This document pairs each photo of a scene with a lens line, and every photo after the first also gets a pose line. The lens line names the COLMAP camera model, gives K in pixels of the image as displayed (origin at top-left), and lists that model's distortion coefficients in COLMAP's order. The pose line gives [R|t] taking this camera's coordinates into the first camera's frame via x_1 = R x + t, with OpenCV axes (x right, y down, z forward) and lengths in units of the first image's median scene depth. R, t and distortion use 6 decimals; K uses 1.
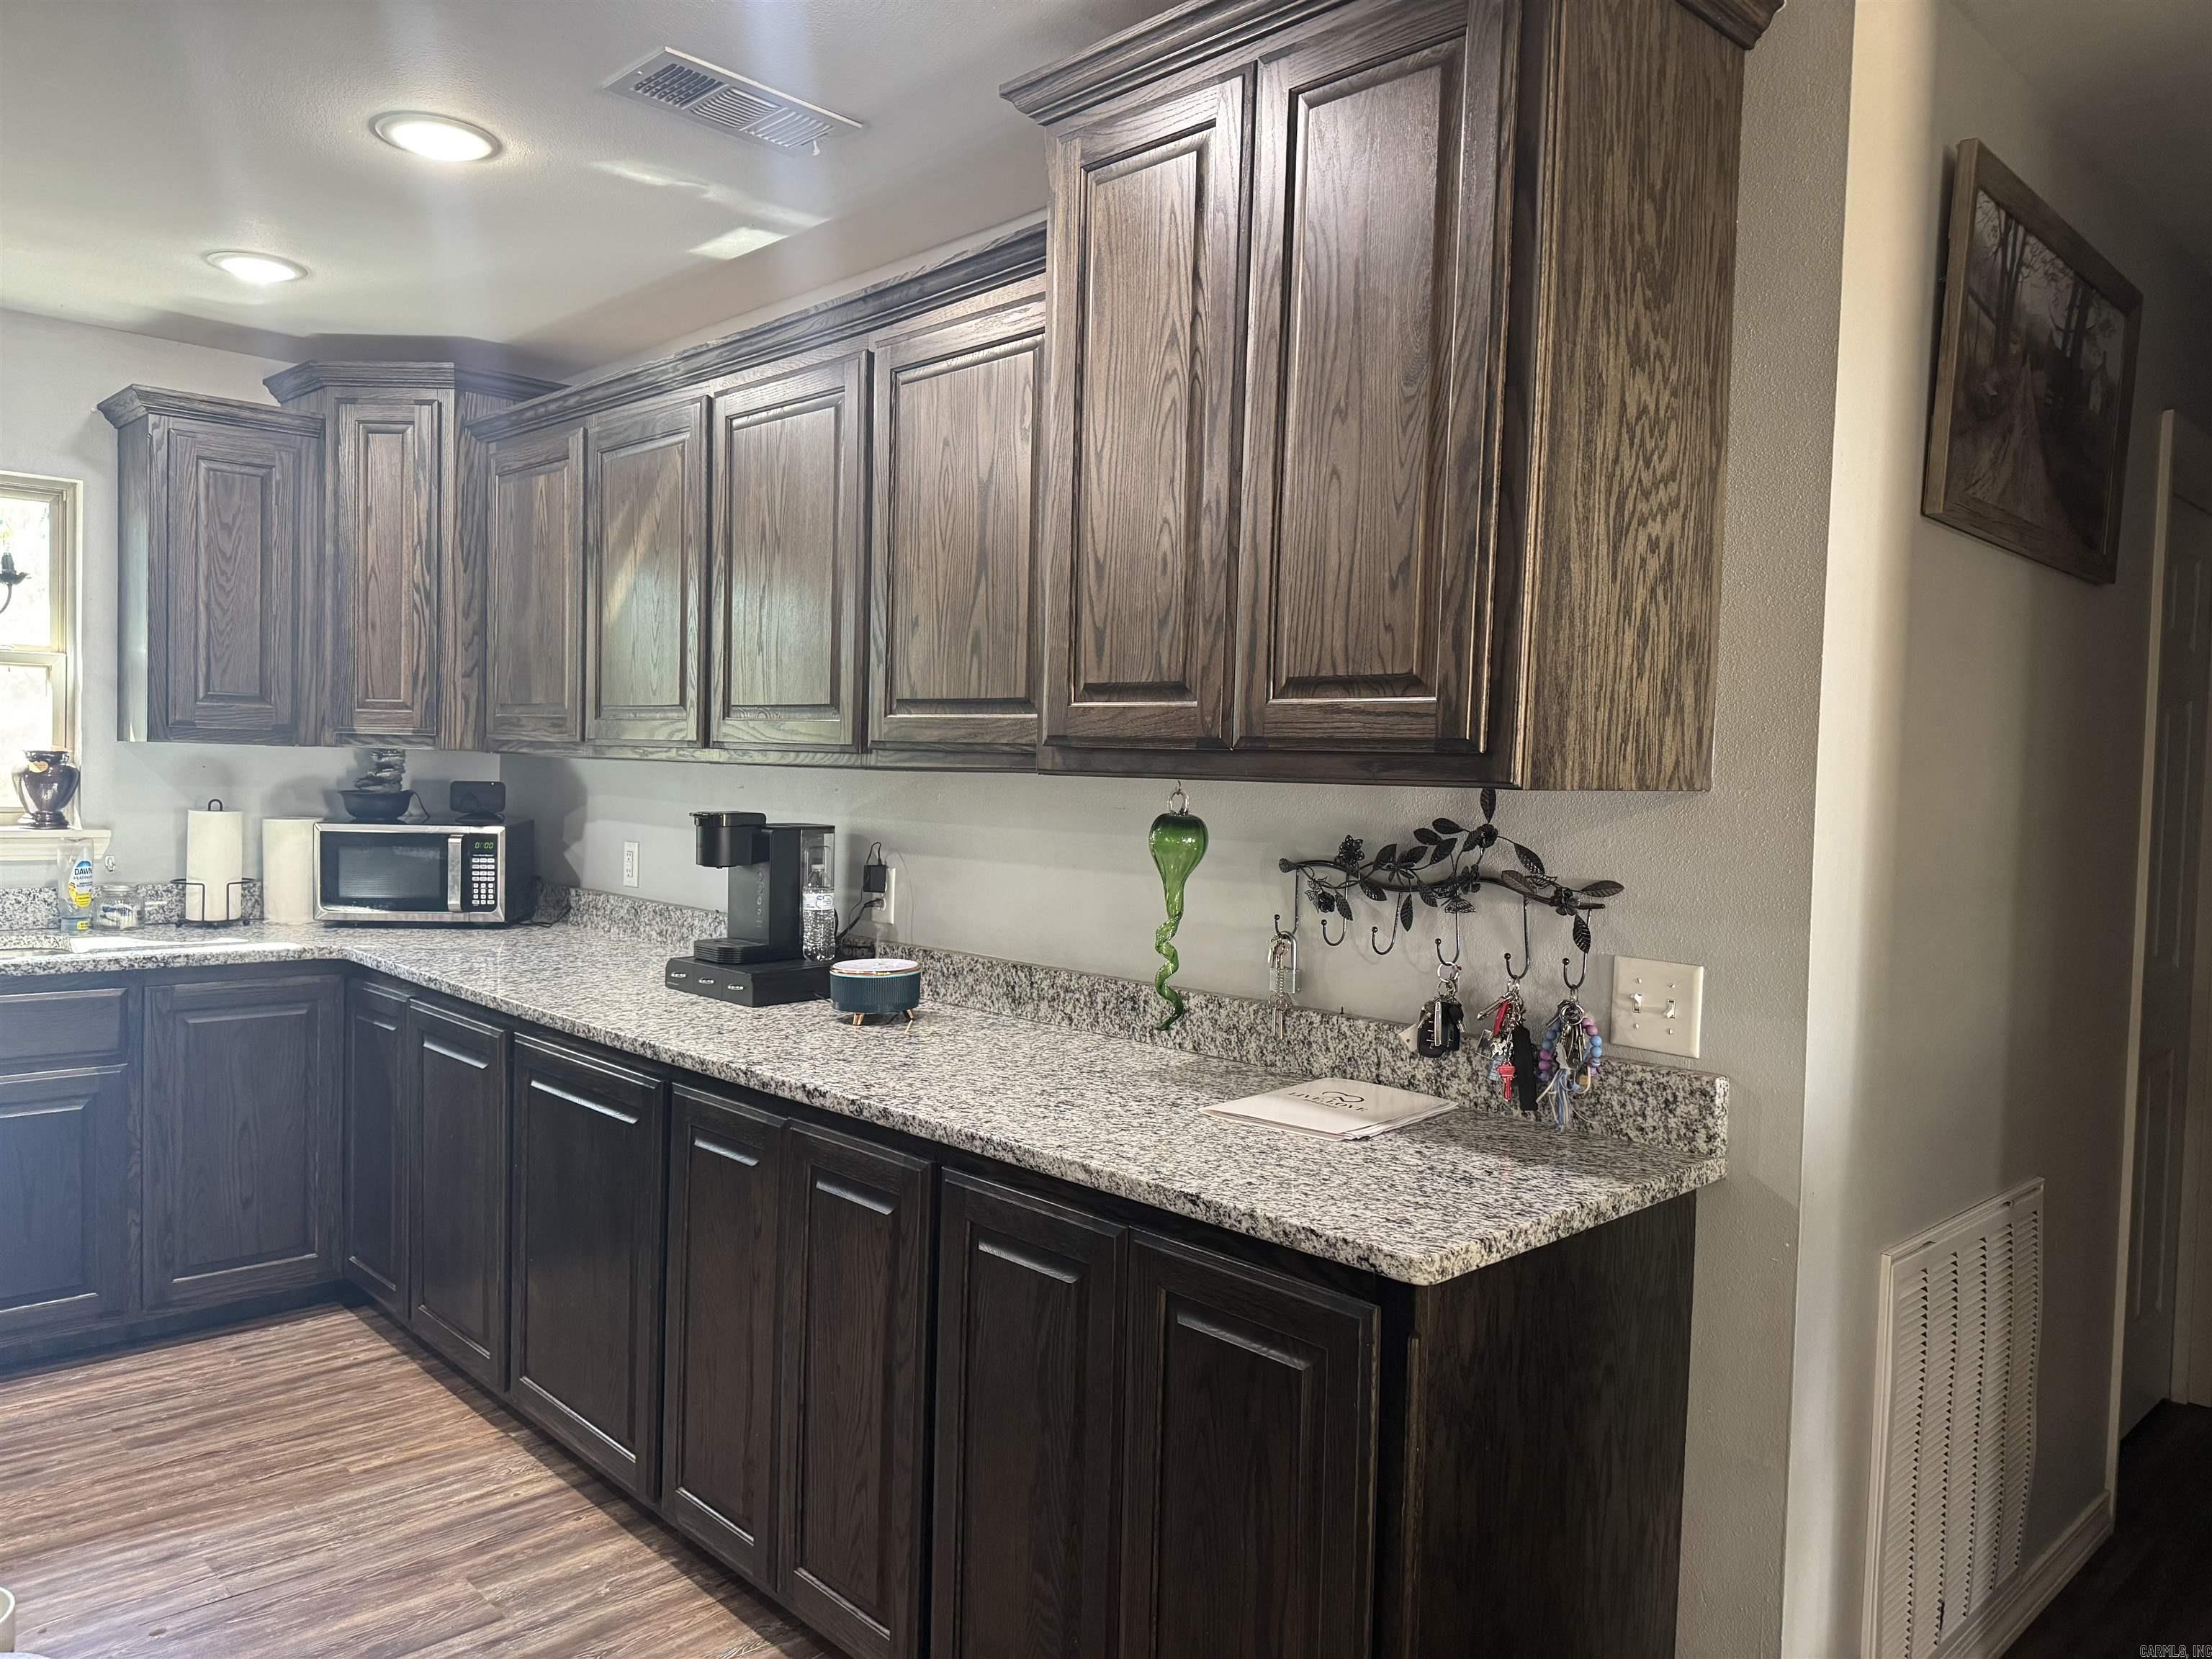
lens RADIAL K [[1553.1, 0, 1127.6], [0, 1553.1, 819.0], [0, 0, 1]] dist [0.052528, -0.064415]
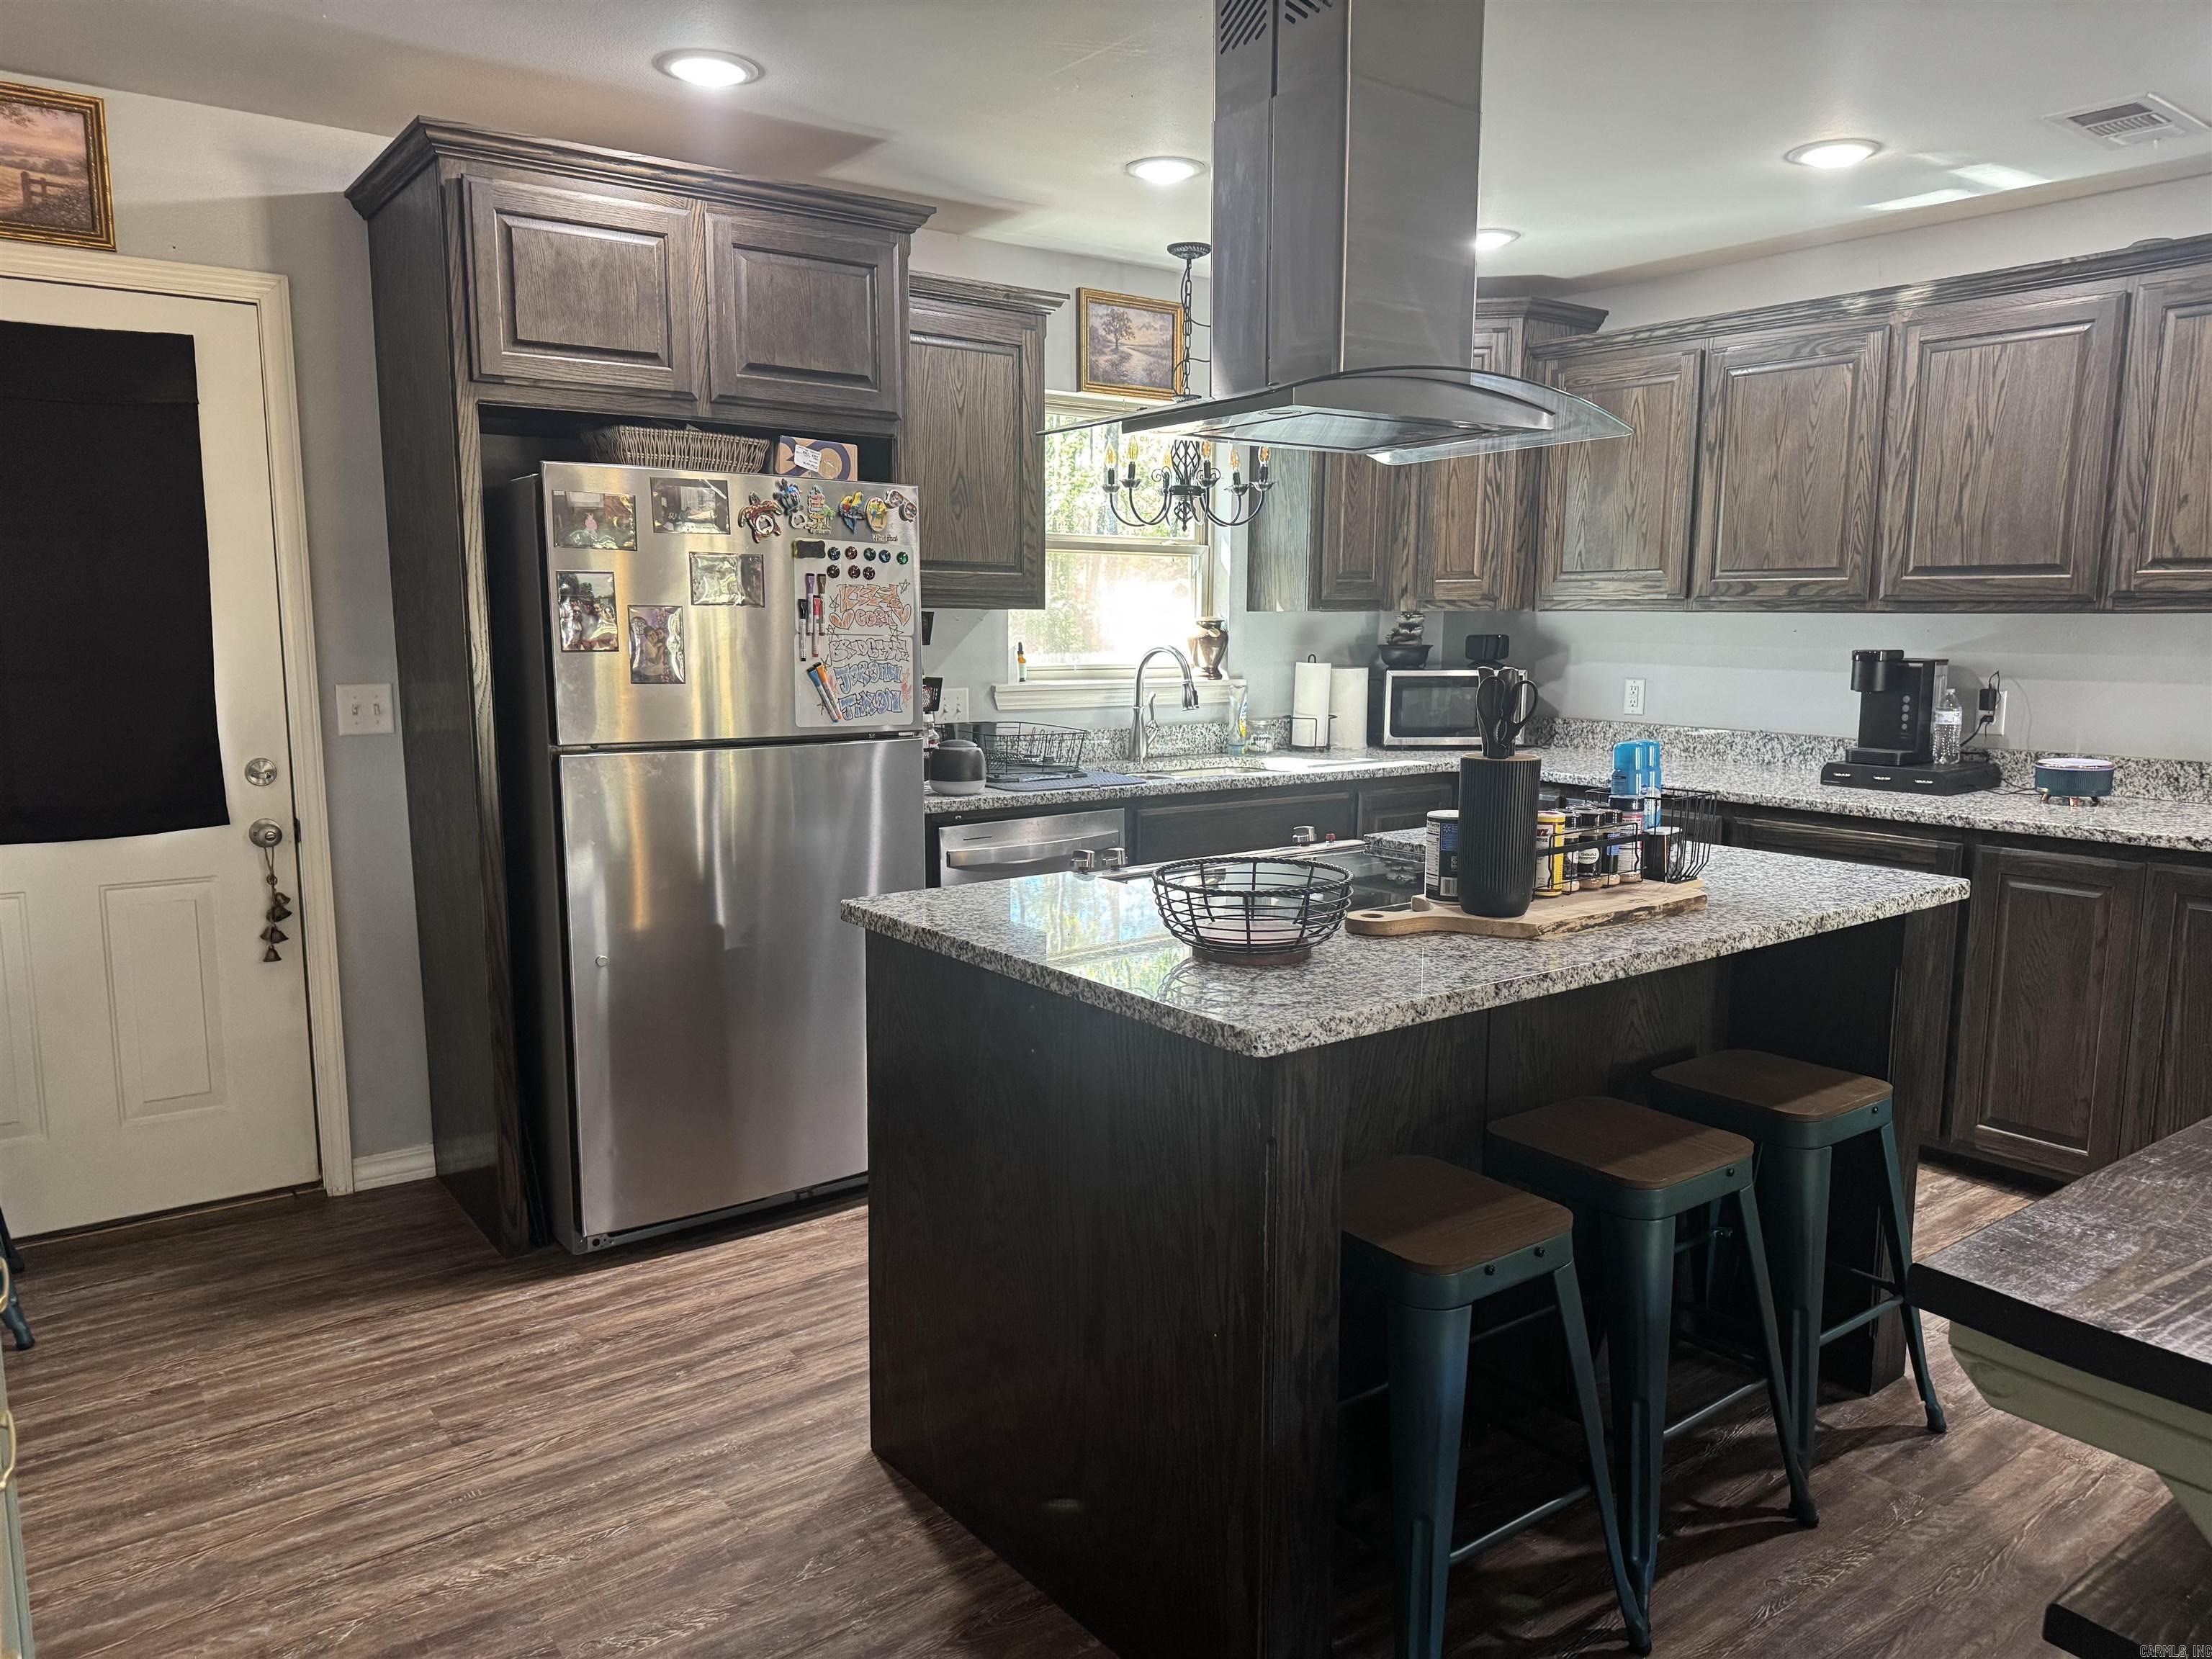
lens RADIAL K [[1553.1, 0, 1109.7], [0, 1553.1, 844.2], [0, 0, 1]] dist [0.052528, -0.064415]
pose [[0.990328, -0.005752, -0.138626, -0.770208], [0.021073, 0.993784, 0.109312, -0.000123], [0.137135, -0.111176, 0.984294, -0.425768]]
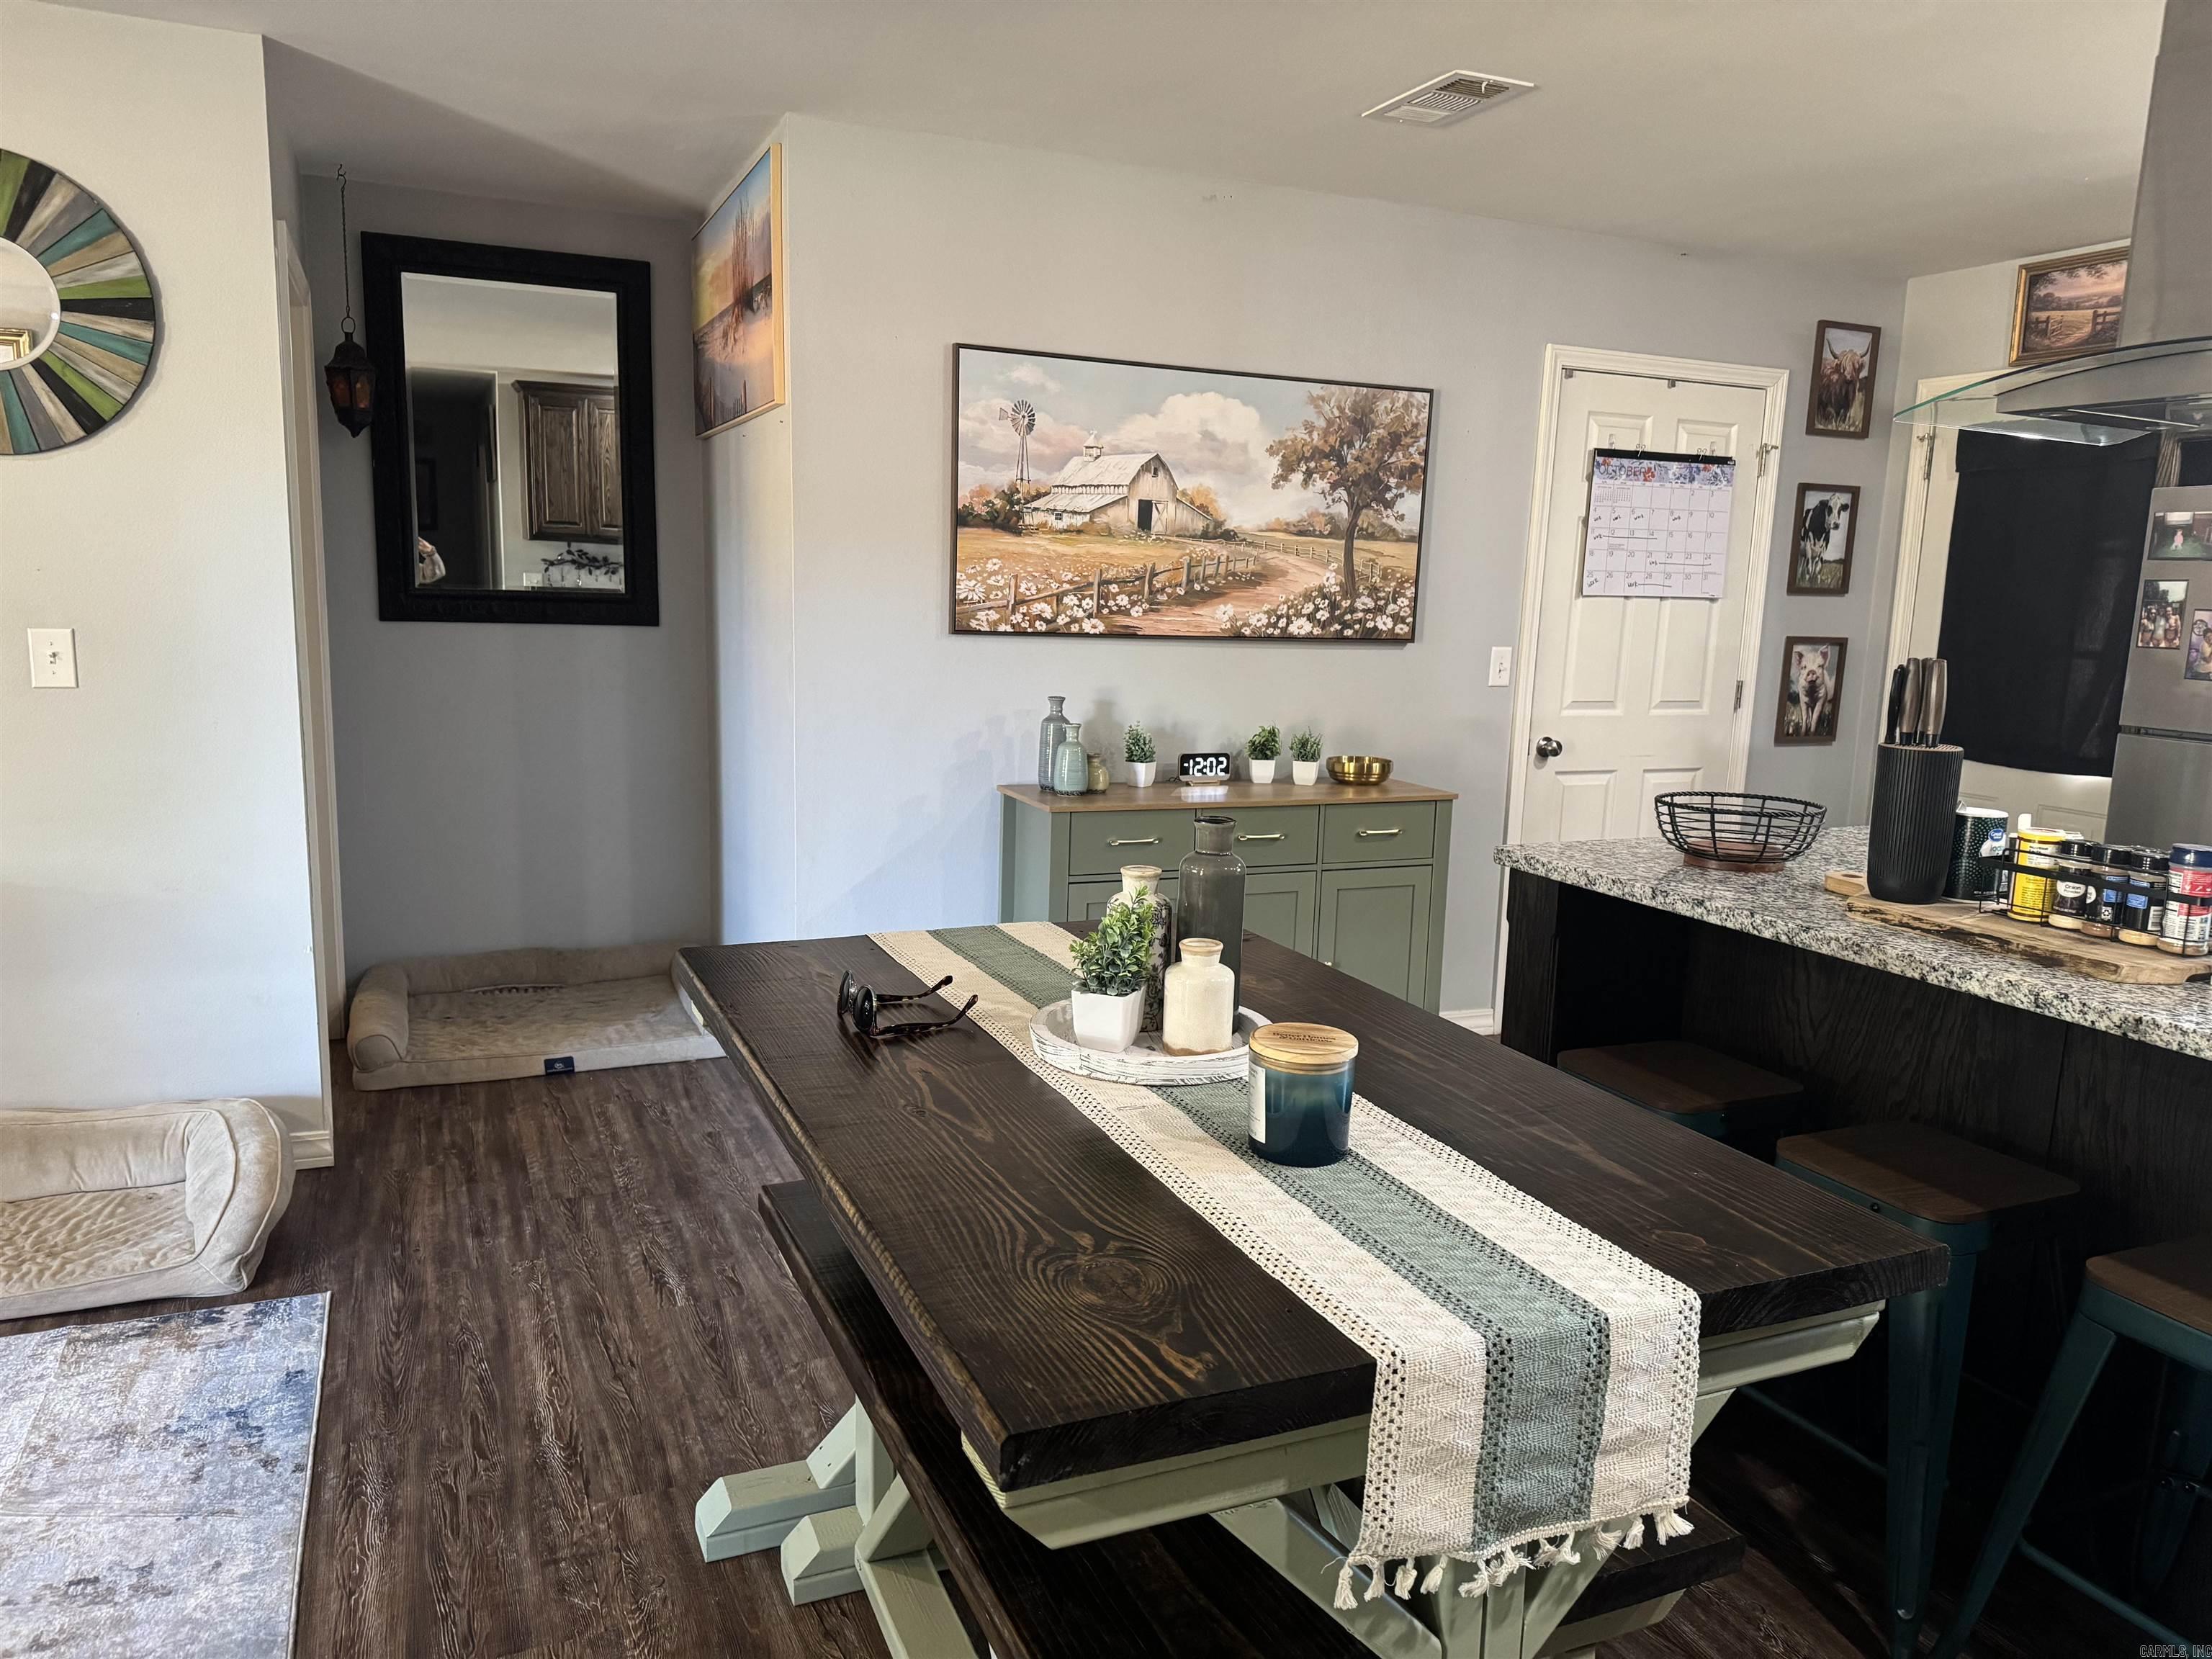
lens RADIAL K [[1553.1, 0, 1114.0], [0, 1553.1, 820.3], [0, 0, 1]] dist [0.052528, -0.064415]
pose [[-0.351392, 0.102151, -0.930639, 0.181980], [-0.070282, 0.988347, 0.135023, 0.003177], [0.933587, 0.112853, -0.340118, 0.244203]]
